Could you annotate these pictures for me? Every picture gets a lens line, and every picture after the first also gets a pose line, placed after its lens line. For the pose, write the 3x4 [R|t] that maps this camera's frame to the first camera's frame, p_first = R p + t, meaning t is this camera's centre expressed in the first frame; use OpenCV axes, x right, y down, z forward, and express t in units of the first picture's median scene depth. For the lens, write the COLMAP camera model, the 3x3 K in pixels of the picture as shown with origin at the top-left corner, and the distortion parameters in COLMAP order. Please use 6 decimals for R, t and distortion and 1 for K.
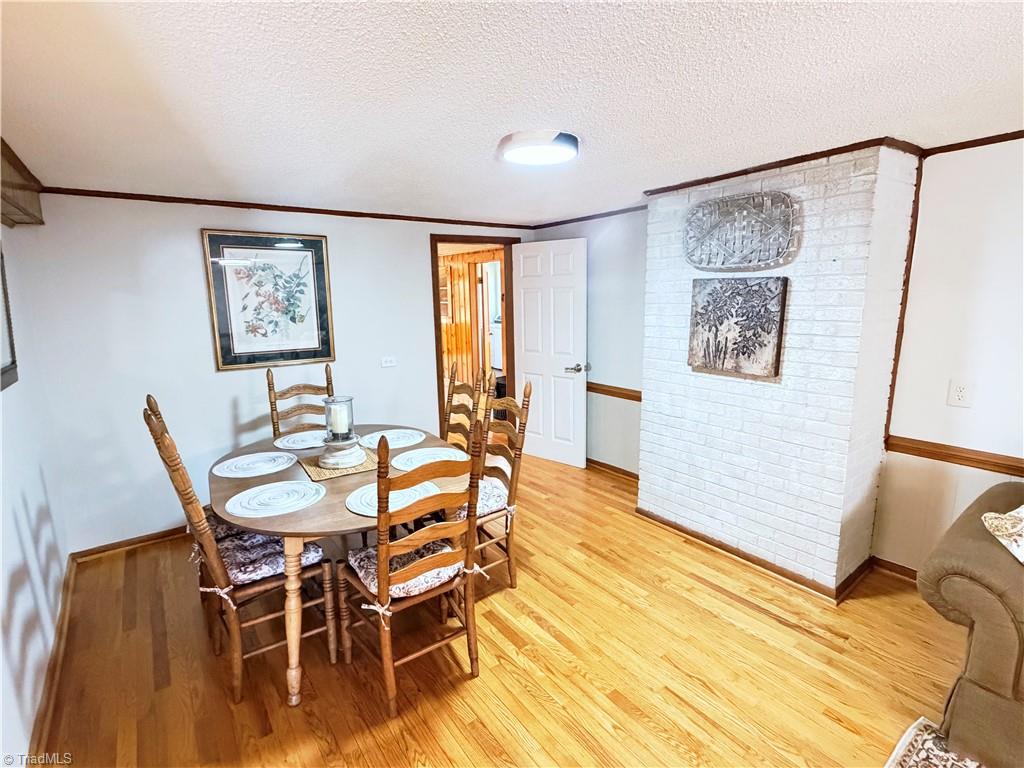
lens RADIAL K [[492.4, 0, 515.4], [0, 492.4, 381.3], [0, 0, 1]] dist [0.000425, 0.000032]
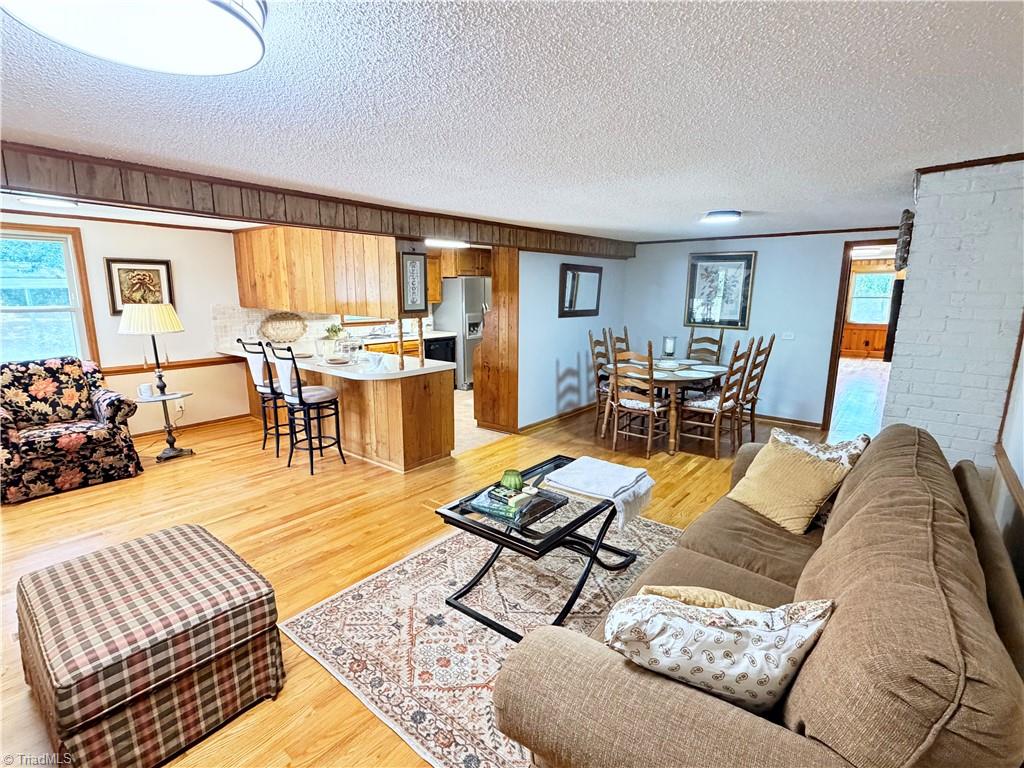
lens RADIAL K [[492.4, 0, 506.3], [0, 492.4, 386.4], [0, 0, 1]] dist [0.000425, 0.000032]
pose [[0.225143, 0.202343, -0.953083, 1.357504], [-0.176852, 0.970436, 0.164250, 0.017714], [0.958141, 0.131575, 0.254272, -0.169332]]
